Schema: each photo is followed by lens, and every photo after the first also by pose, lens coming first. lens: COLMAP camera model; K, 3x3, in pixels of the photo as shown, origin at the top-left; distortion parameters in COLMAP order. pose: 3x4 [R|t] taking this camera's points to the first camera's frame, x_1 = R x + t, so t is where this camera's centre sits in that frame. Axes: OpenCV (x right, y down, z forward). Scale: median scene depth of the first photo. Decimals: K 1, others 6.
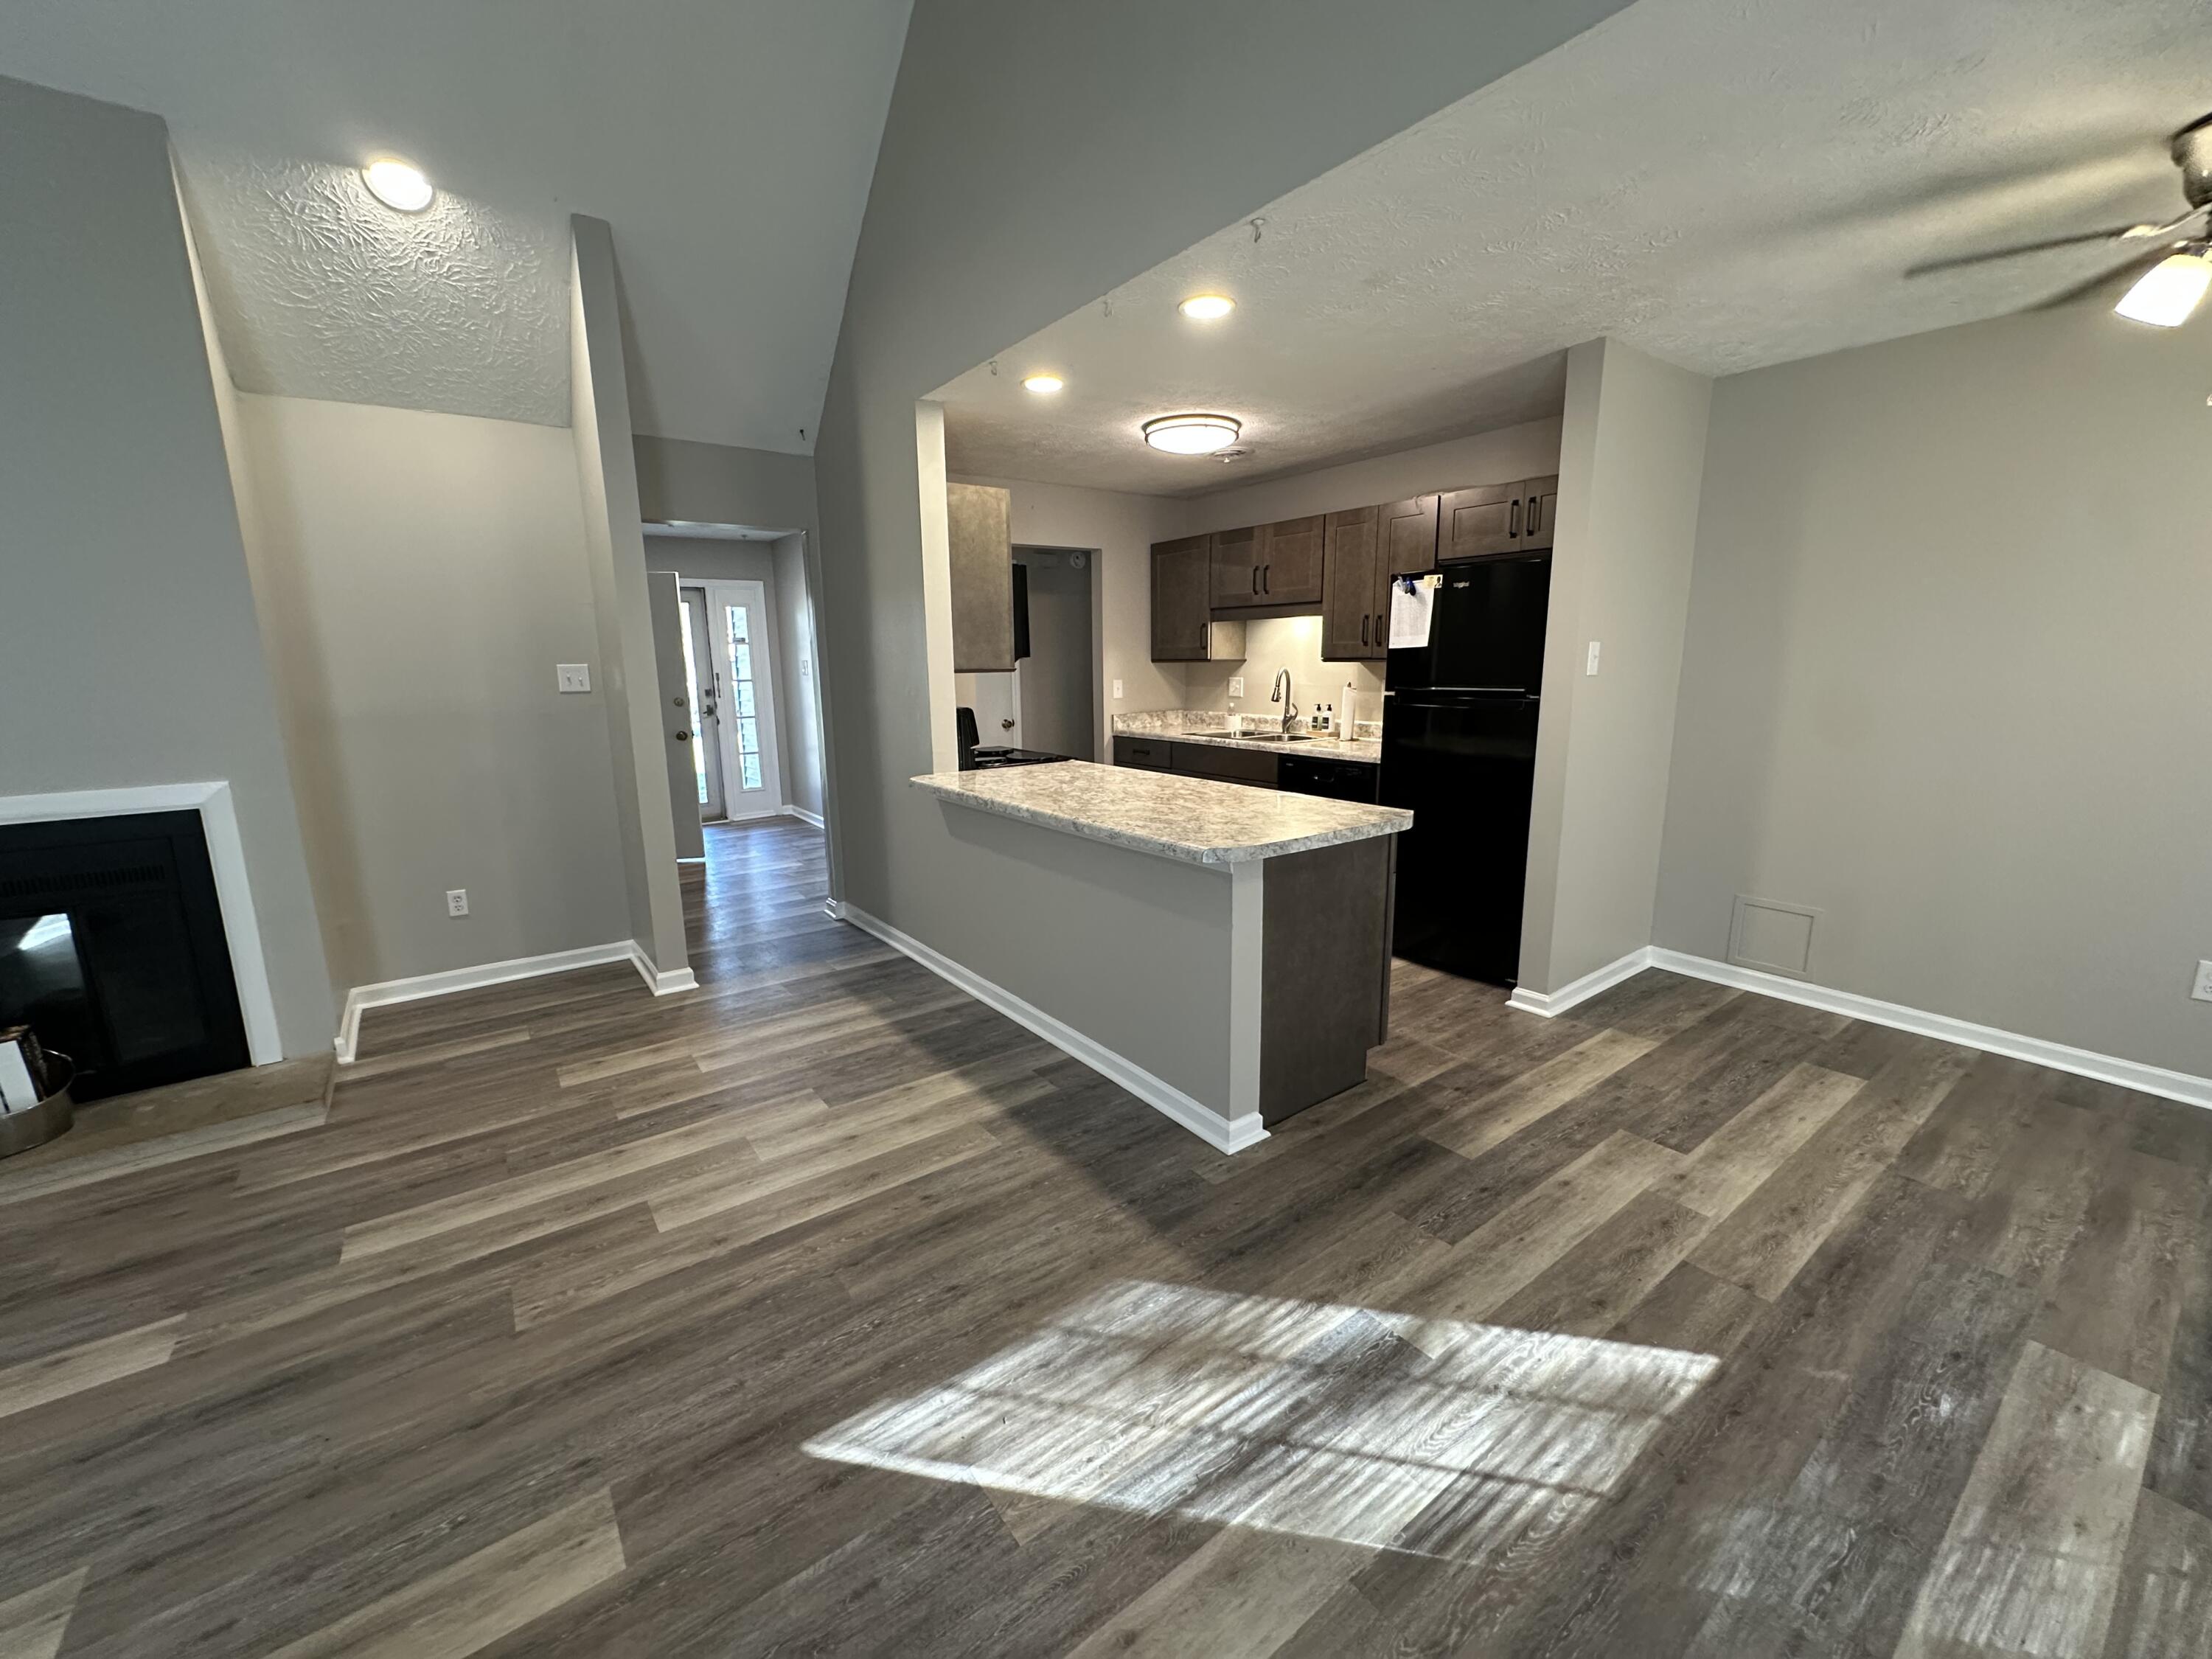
lens RADIAL K [[889.0, 0, 1103.2], [0, 889.0, 829.7], [0, 0, 1]] dist [-0.002487, 0.000202]
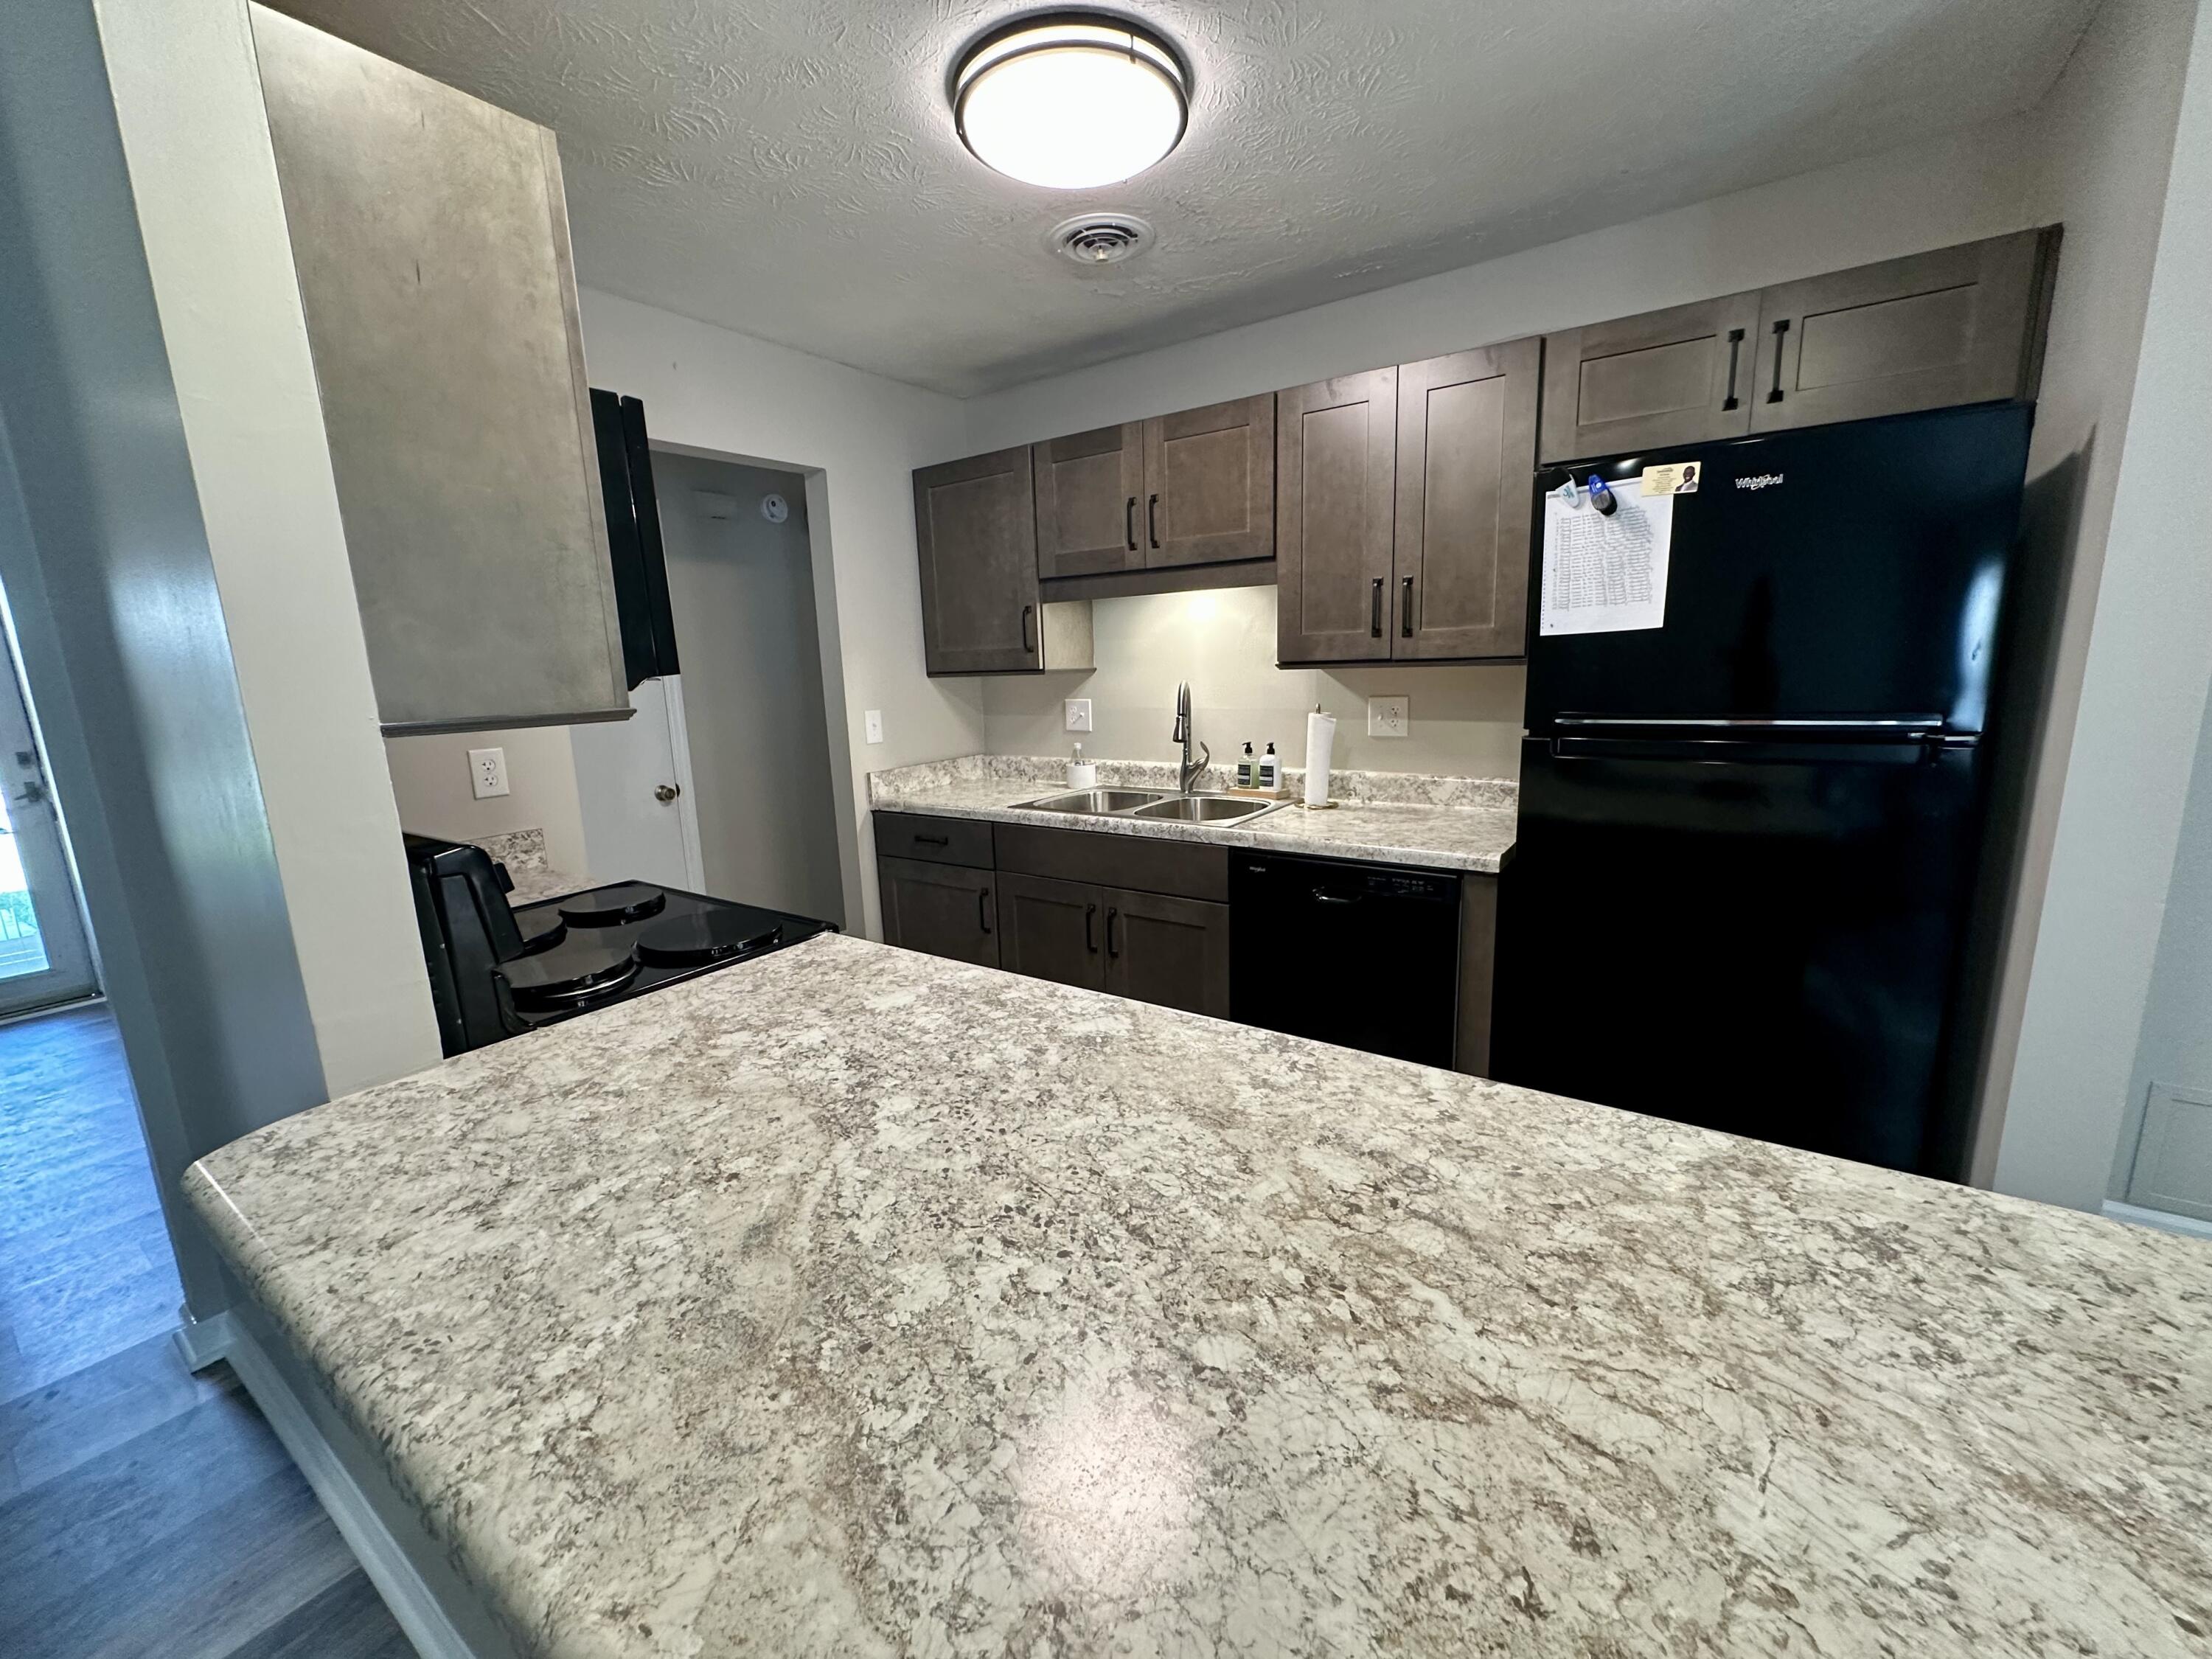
lens RADIAL K [[889.0, 0, 1107.4], [0, 889.0, 826.5], [0, 0, 1]] dist [-0.002487, 0.000202]
pose [[0.945033, -0.079999, 0.317036, -0.050345], [0.084393, 0.996432, -0.000131, -0.156526], [-0.315895, 0.026879, 0.948413, 0.799721]]
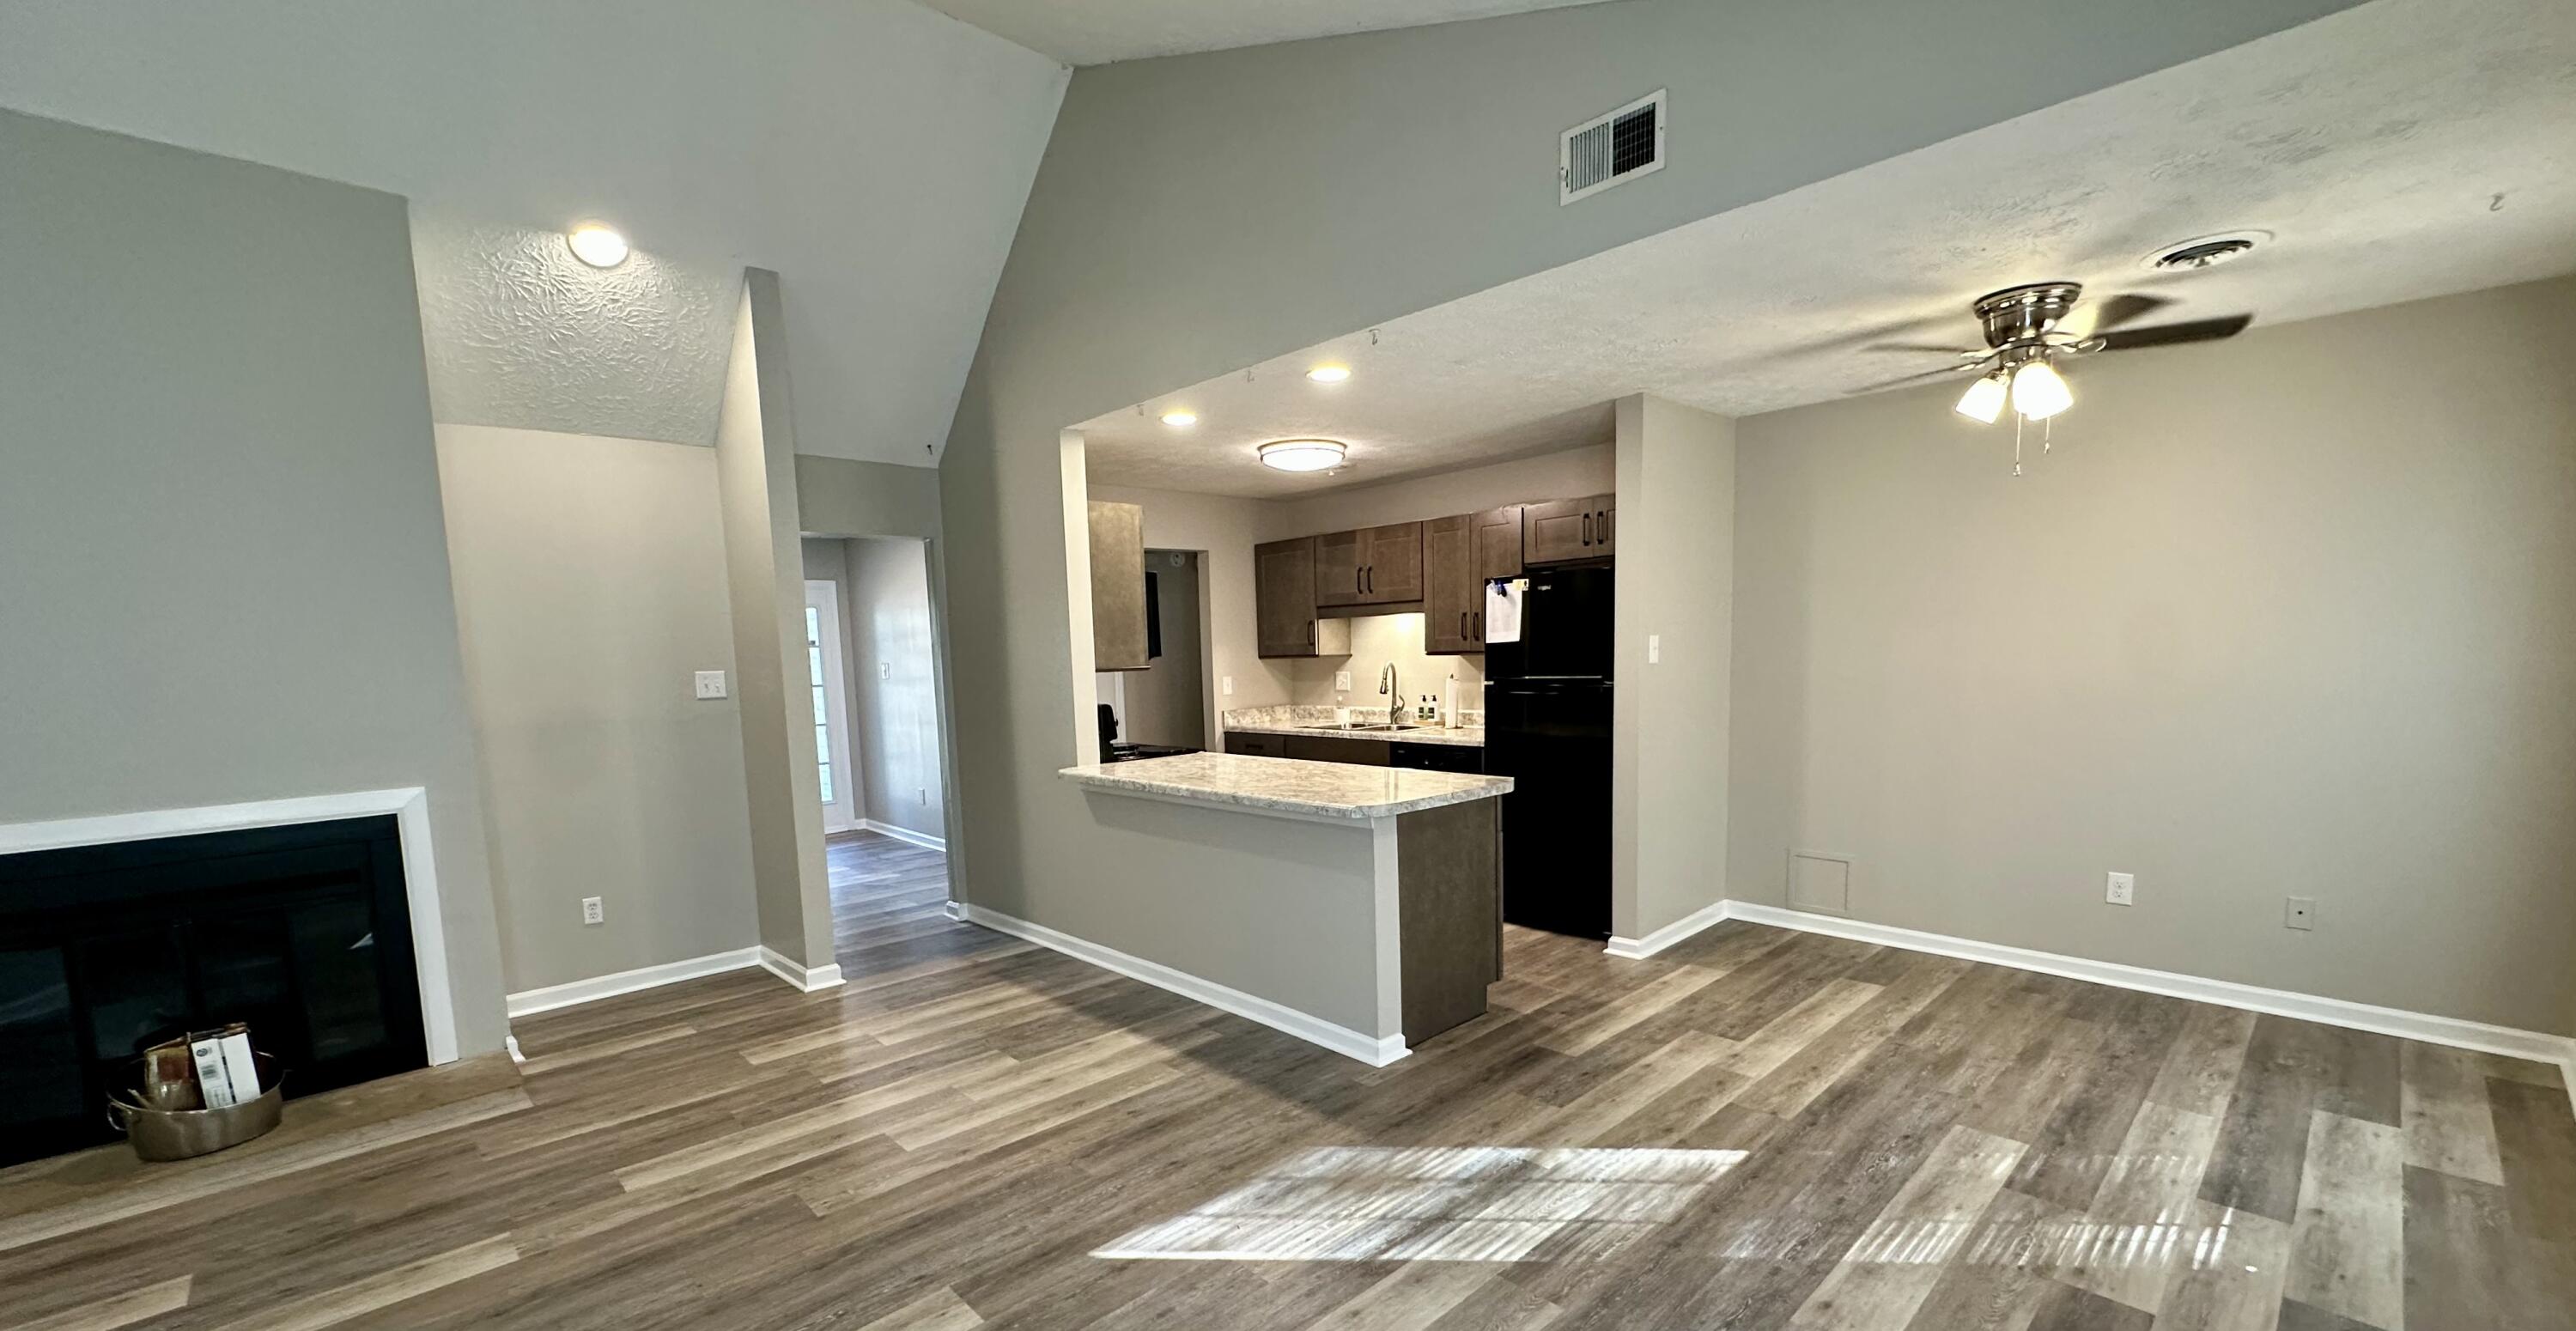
lens RADIAL K [[1035.0, 0, 1290.1], [0, 1035.0, 772.7], [0, 0, 1]] dist [-0.000681, -0.000548]
pose [[0.992516, -0.031238, 0.118052, -0.103265], [0.040078, 0.996506, -0.073272, 0.055496], [-0.115351, 0.077455, 0.990300, -0.312058]]
